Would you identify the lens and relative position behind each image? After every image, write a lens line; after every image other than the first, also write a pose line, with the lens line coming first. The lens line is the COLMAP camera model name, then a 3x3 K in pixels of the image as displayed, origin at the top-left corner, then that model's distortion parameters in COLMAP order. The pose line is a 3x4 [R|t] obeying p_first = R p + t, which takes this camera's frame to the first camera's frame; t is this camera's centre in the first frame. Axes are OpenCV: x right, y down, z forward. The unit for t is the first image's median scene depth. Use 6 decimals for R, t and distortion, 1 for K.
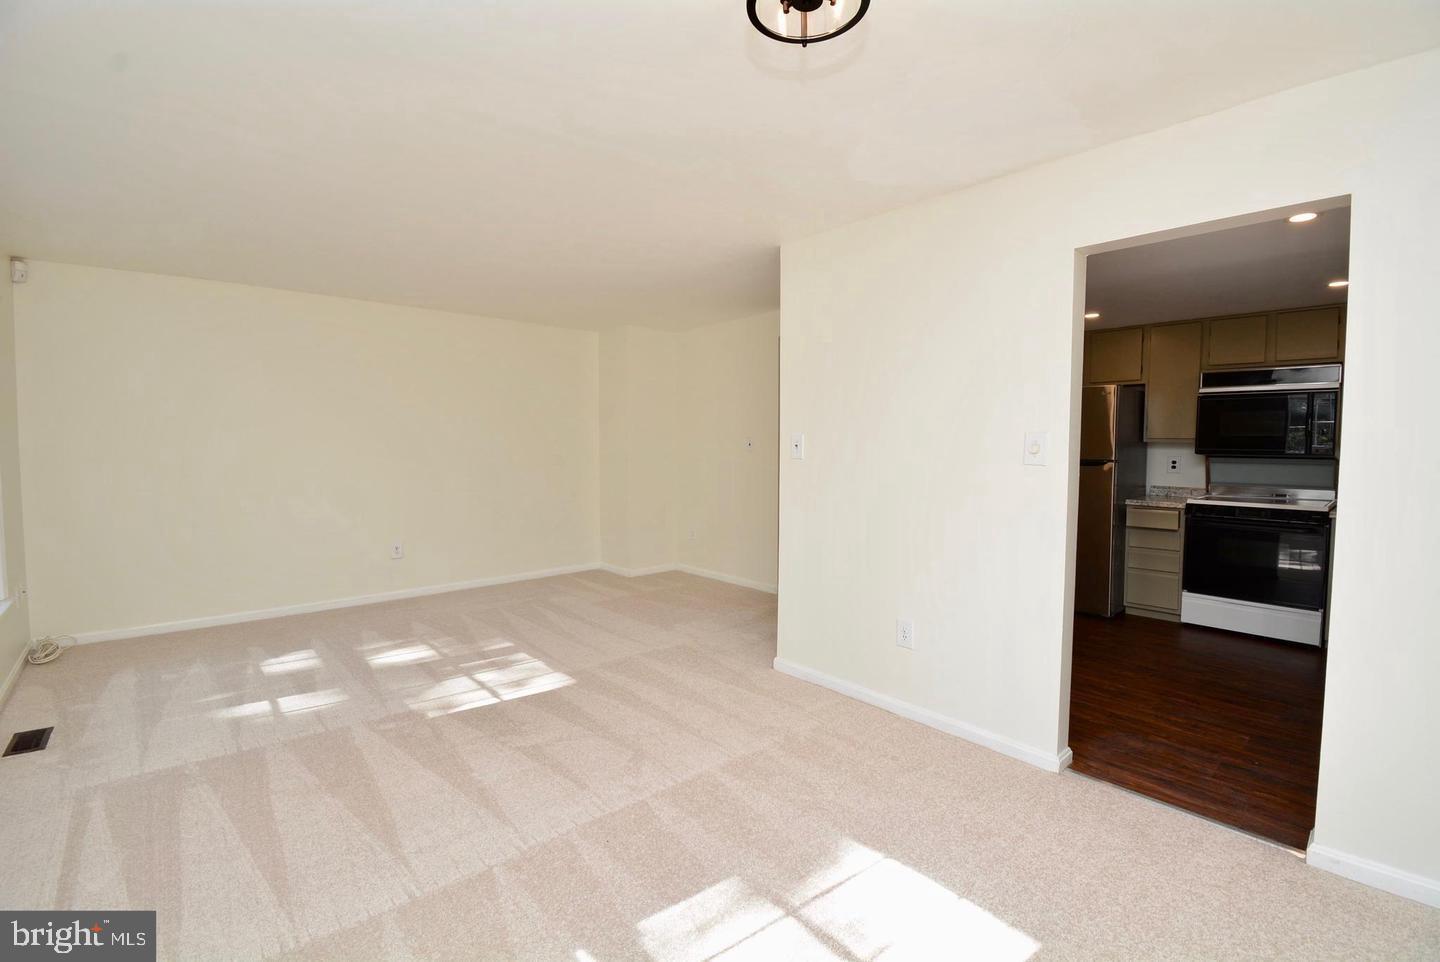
lens RADIAL K [[637.1, 0, 725.4], [0, 637.1, 474.2], [0, 0, 1]] dist [0.022983, -0.027286]
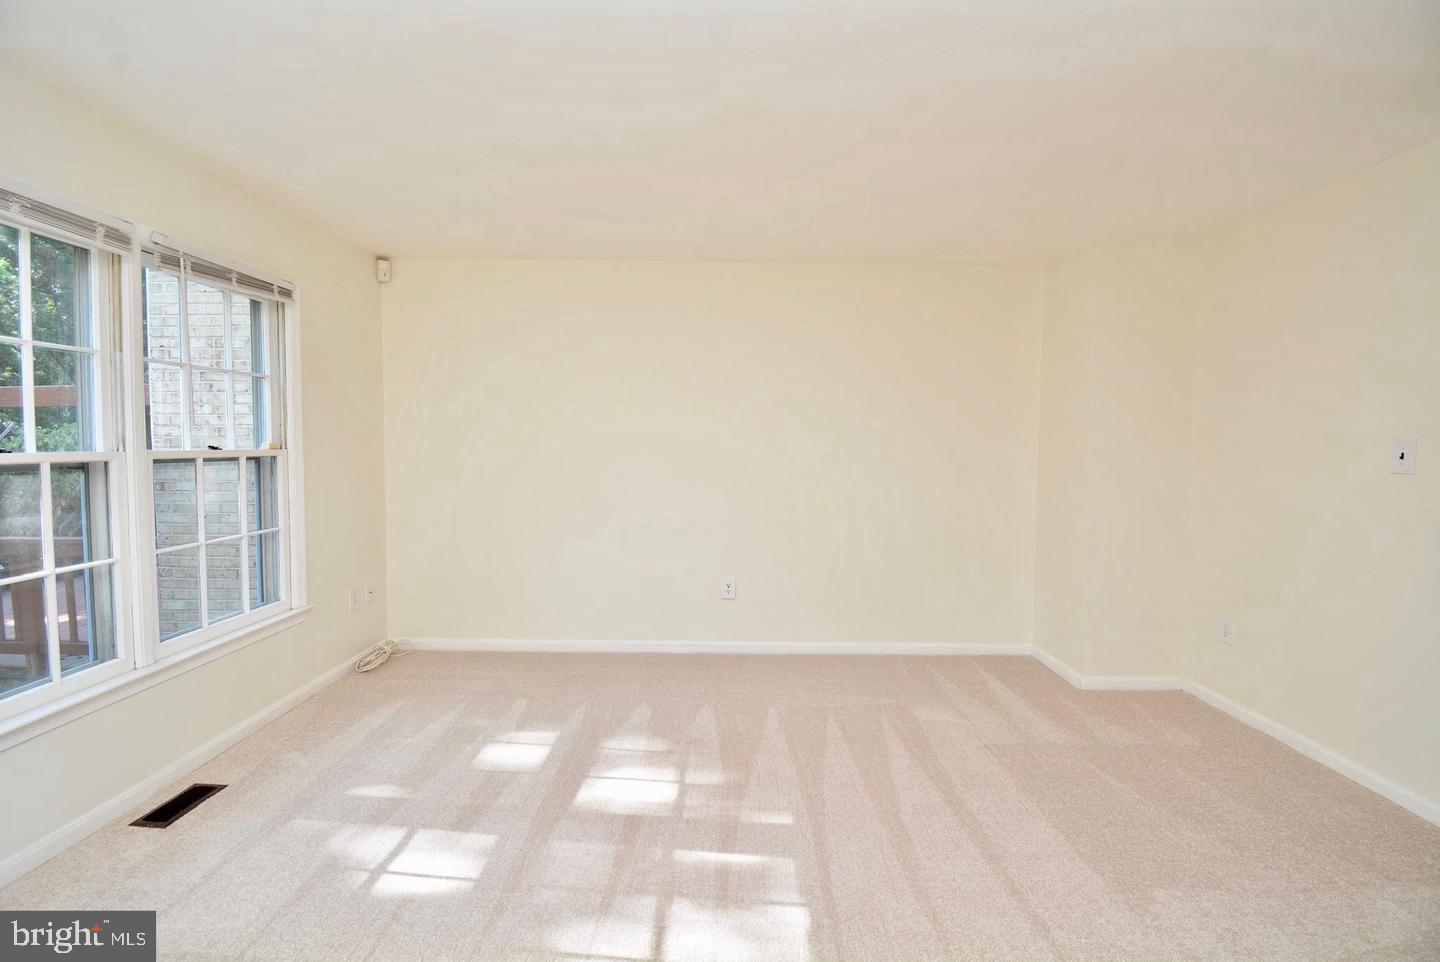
lens RADIAL K [[637.1, 0, 725.4], [0, 637.1, 474.2], [0, 0, 1]] dist [0.022983, -0.027286]
pose [[0.751017, 0.037216, -0.659233, -0.032984], [-0.042195, 0.999075, 0.008332, -0.030326], [0.658934, 0.021558, 0.751892, 0.591330]]
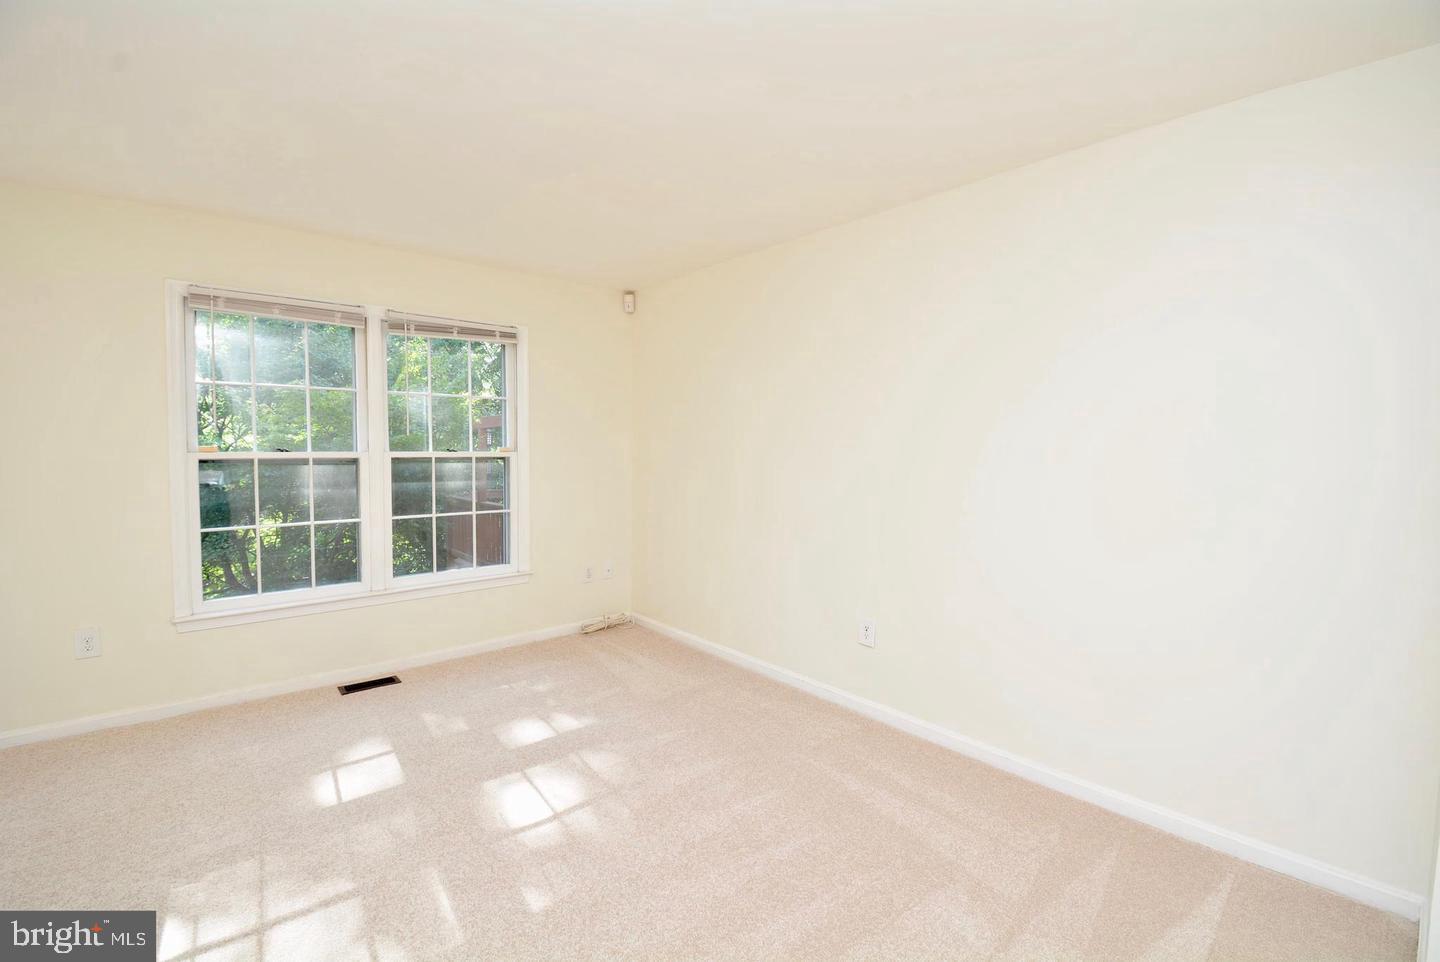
lens RADIAL K [[637.1, 0, 725.4], [0, 637.1, 474.2], [0, 0, 1]] dist [0.022983, -0.027286]
pose [[0.003451, 0.046183, -0.998927, 0.100183], [-0.059829, 0.997153, 0.045894, -0.064785], [0.998203, 0.059607, 0.006204, 1.183403]]
